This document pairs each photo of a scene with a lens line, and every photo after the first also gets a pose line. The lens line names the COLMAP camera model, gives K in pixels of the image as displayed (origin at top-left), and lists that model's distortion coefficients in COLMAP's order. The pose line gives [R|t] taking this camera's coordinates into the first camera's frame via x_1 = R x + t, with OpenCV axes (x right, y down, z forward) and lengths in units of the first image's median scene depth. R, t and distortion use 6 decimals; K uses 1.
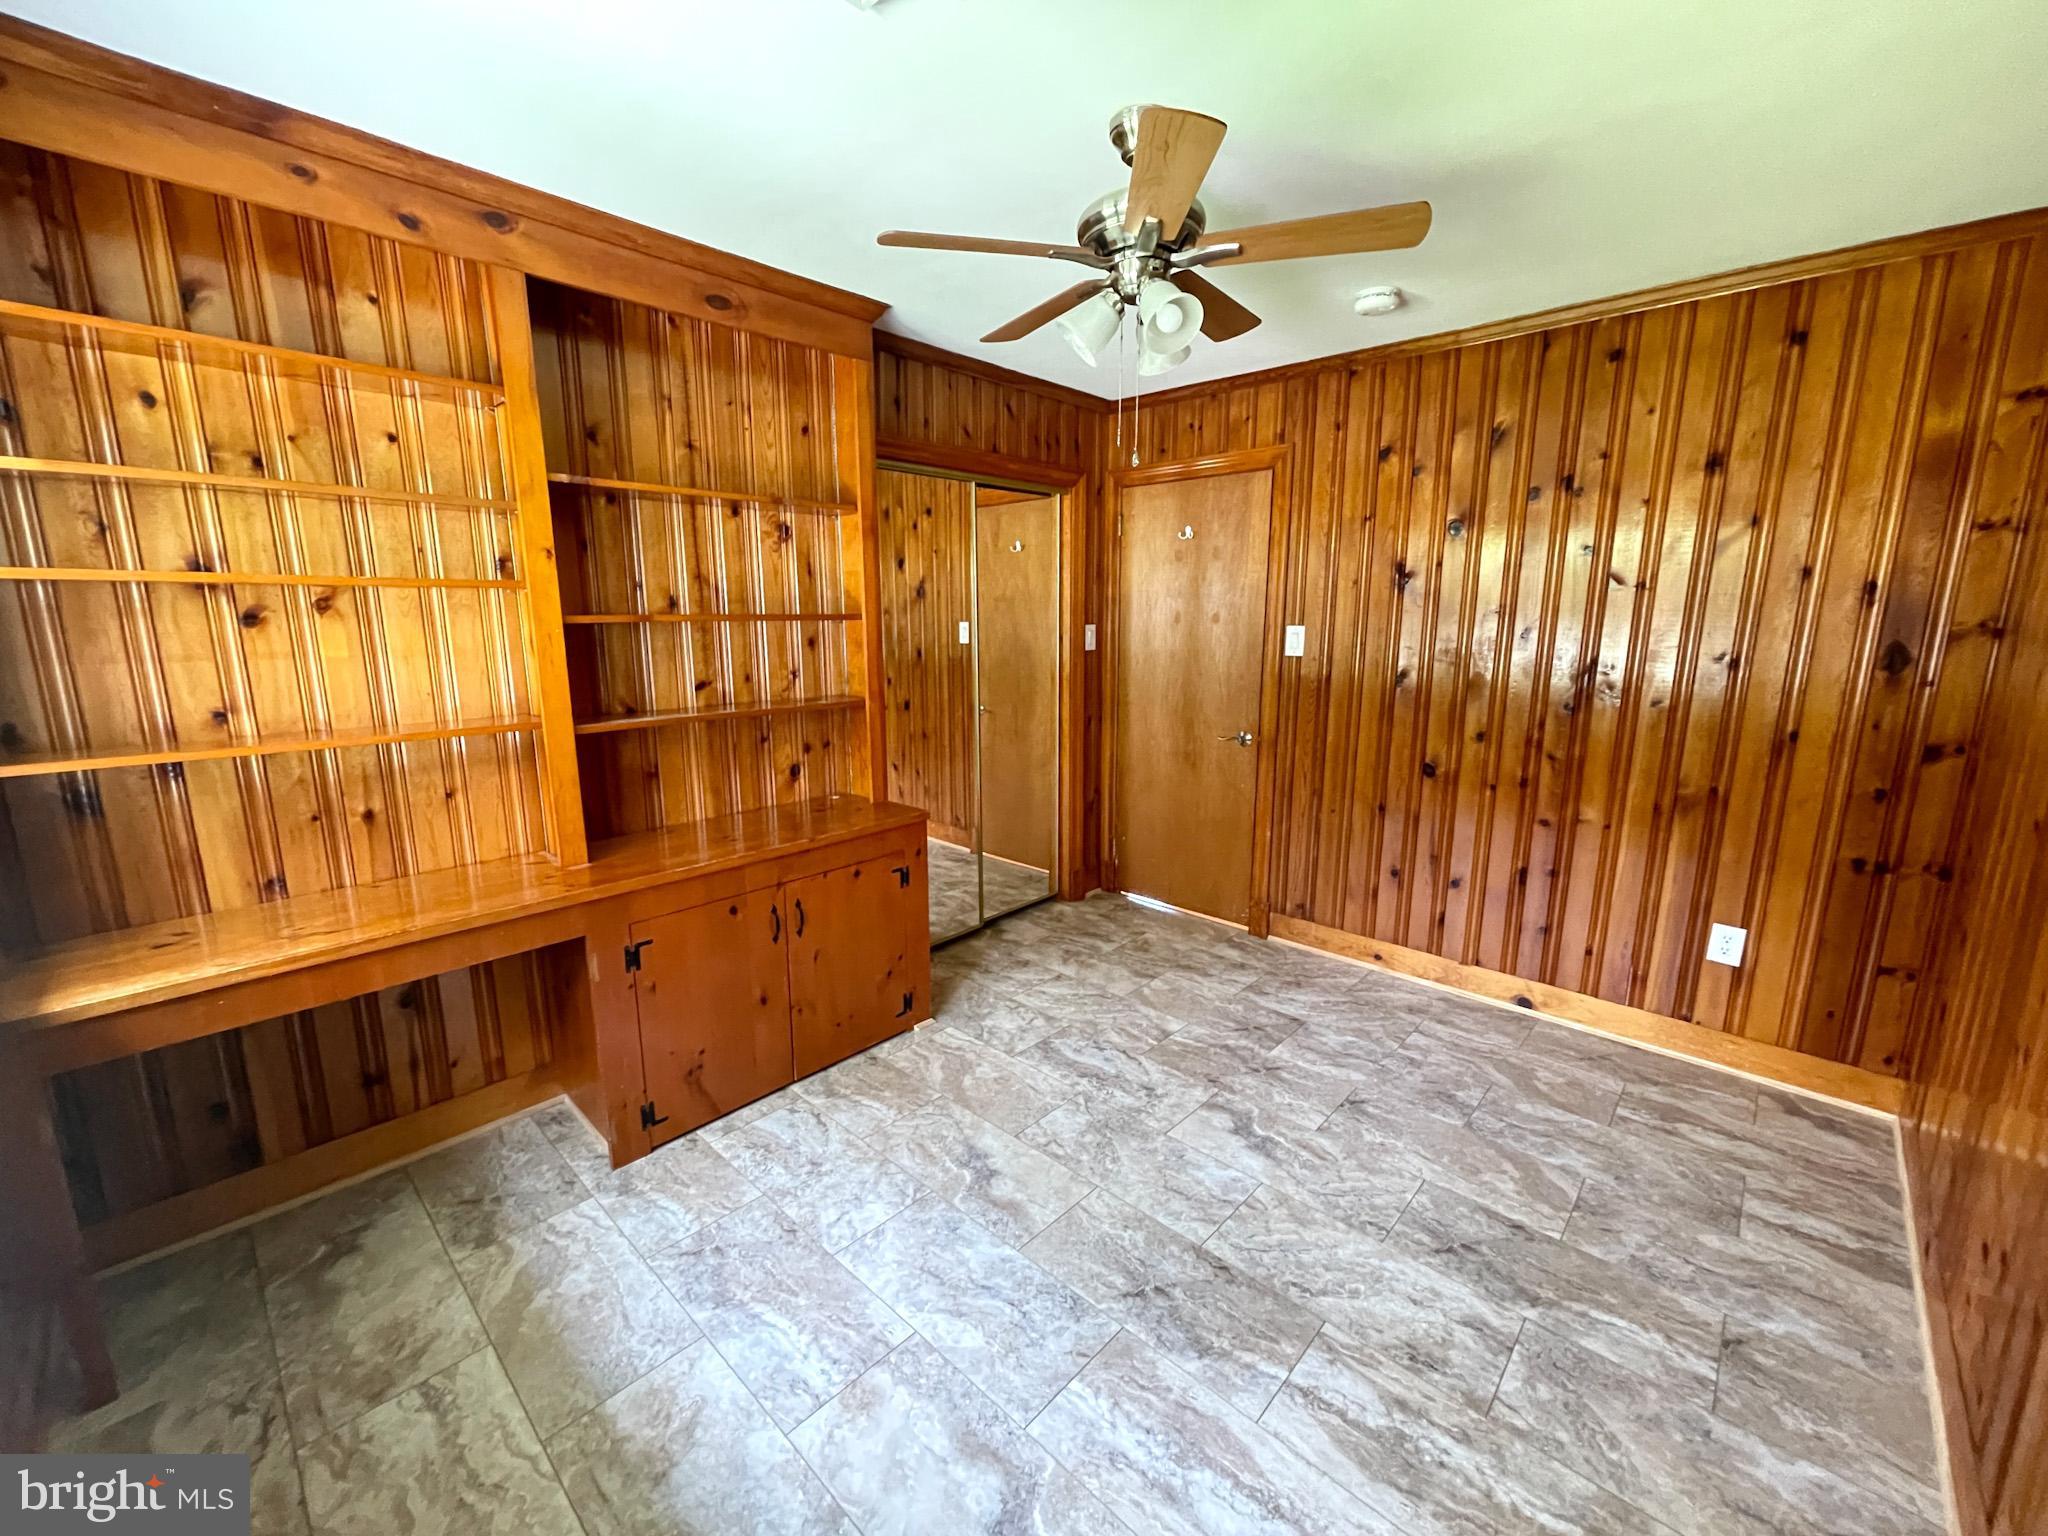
lens RADIAL K [[828.3, 0, 1014.4], [0, 828.3, 762.8], [0, 0, 1]] dist [-0.000130, 0.000115]
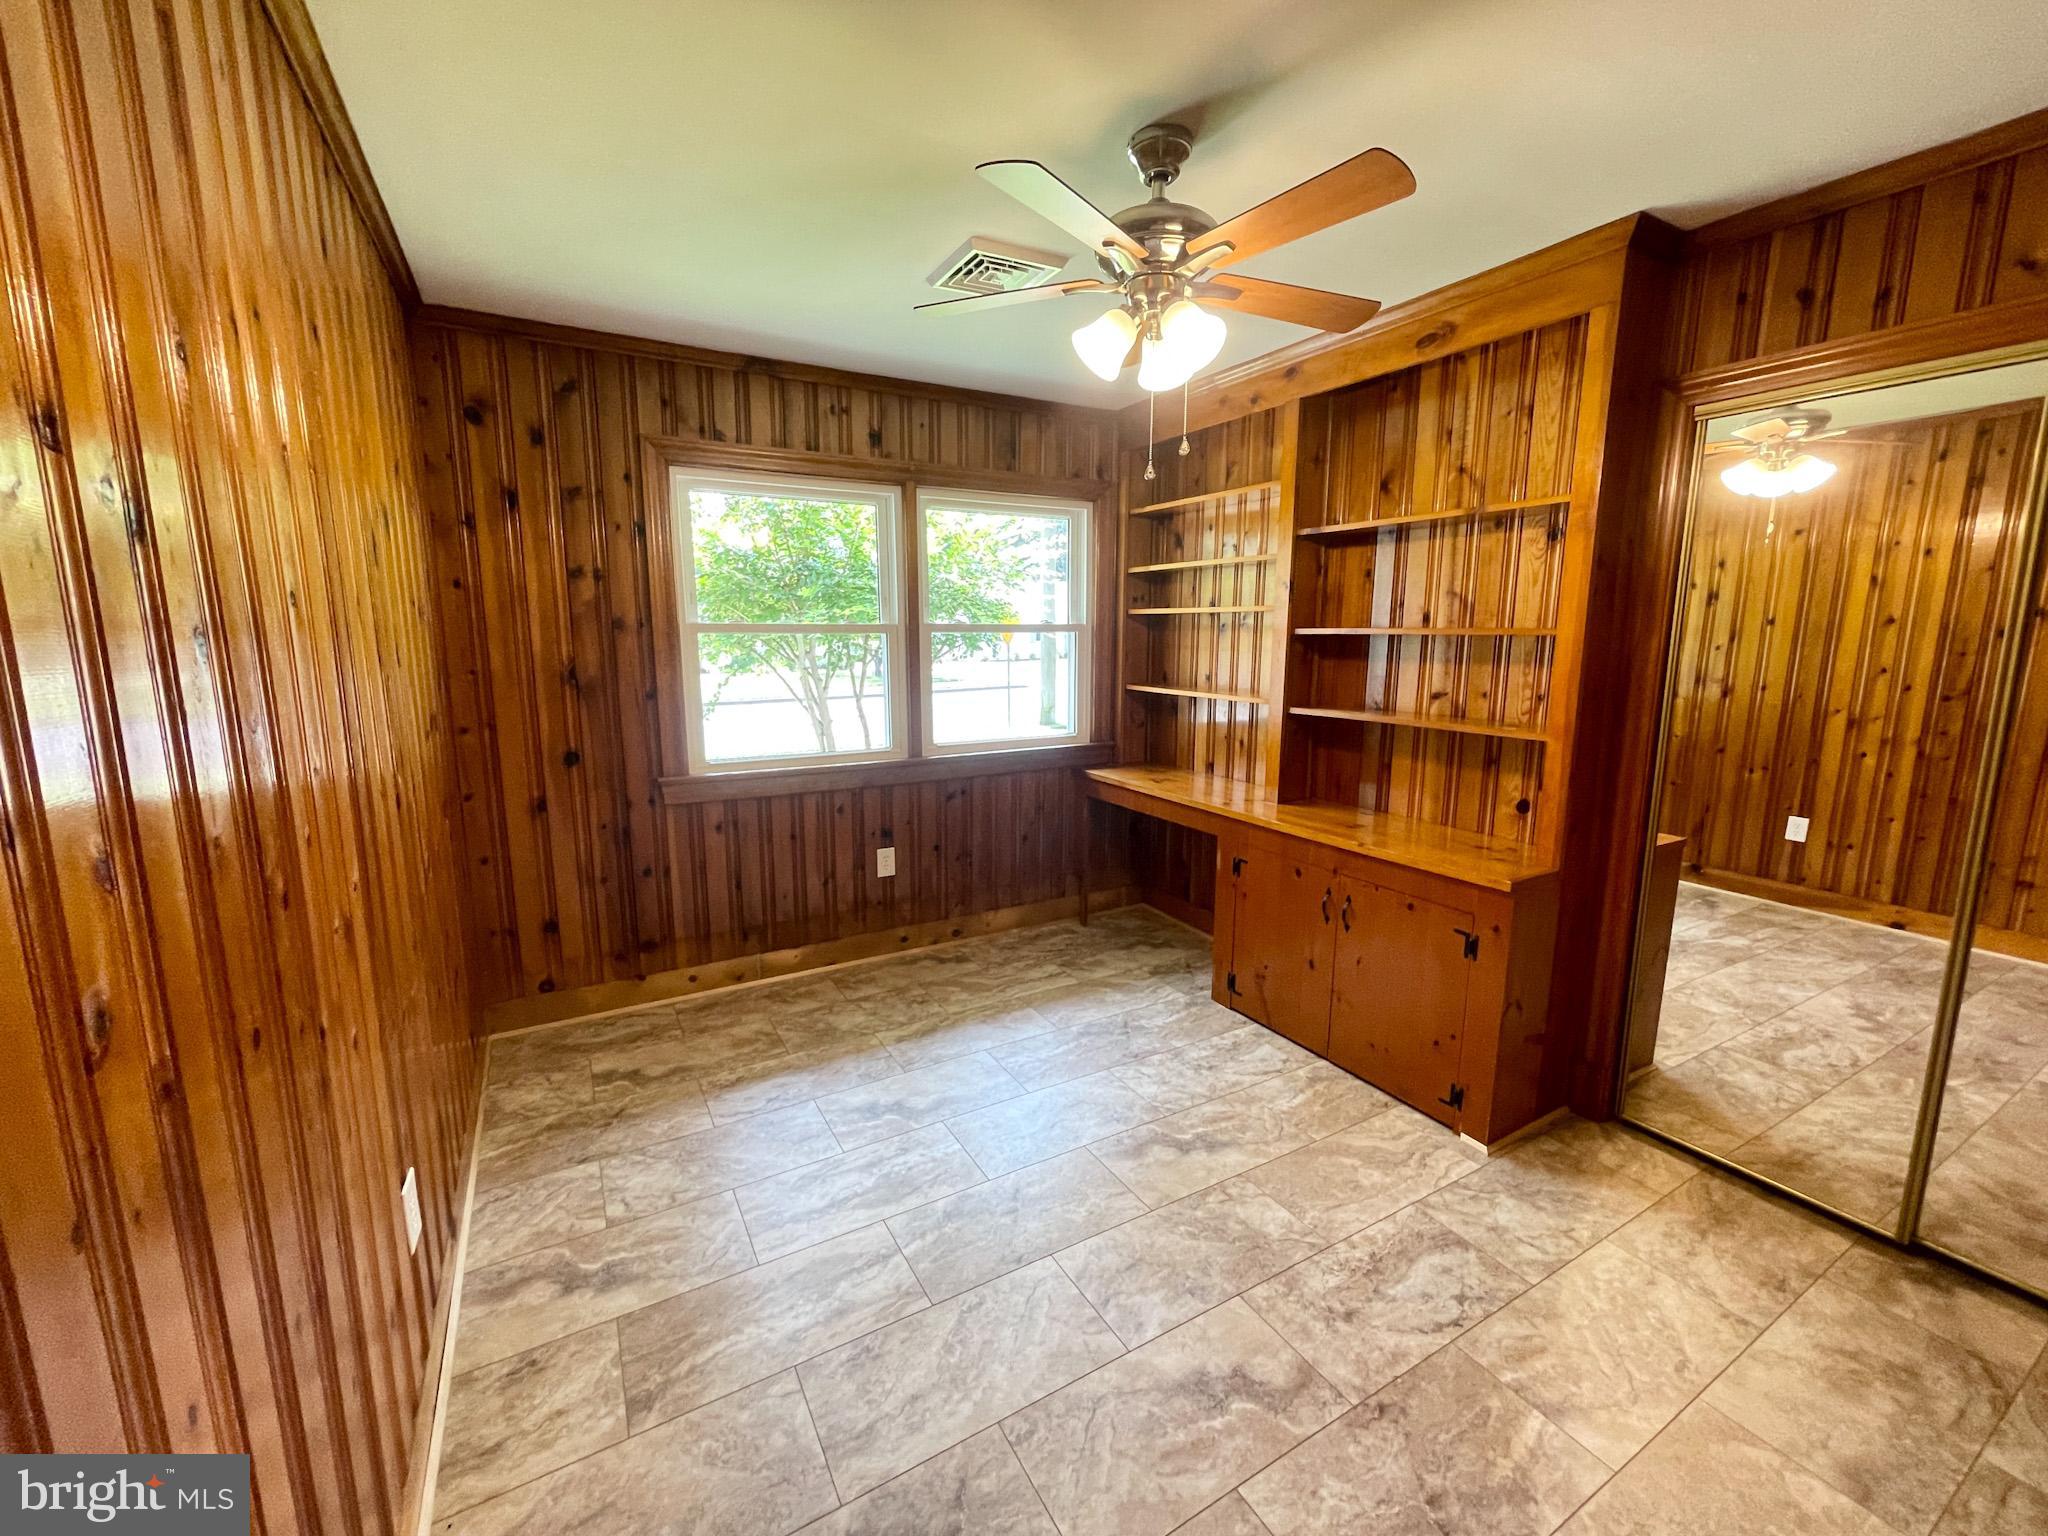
lens RADIAL K [[828.3, 0, 1014.4], [0, 828.3, 762.8], [0, 0, 1]] dist [-0.000130, 0.000115]
pose [[-0.293800, 0.152090, -0.943690, 0.927224], [-0.177557, 0.961395, 0.210223, -0.161120], [0.939231, 0.229322, -0.255453, 0.914861]]
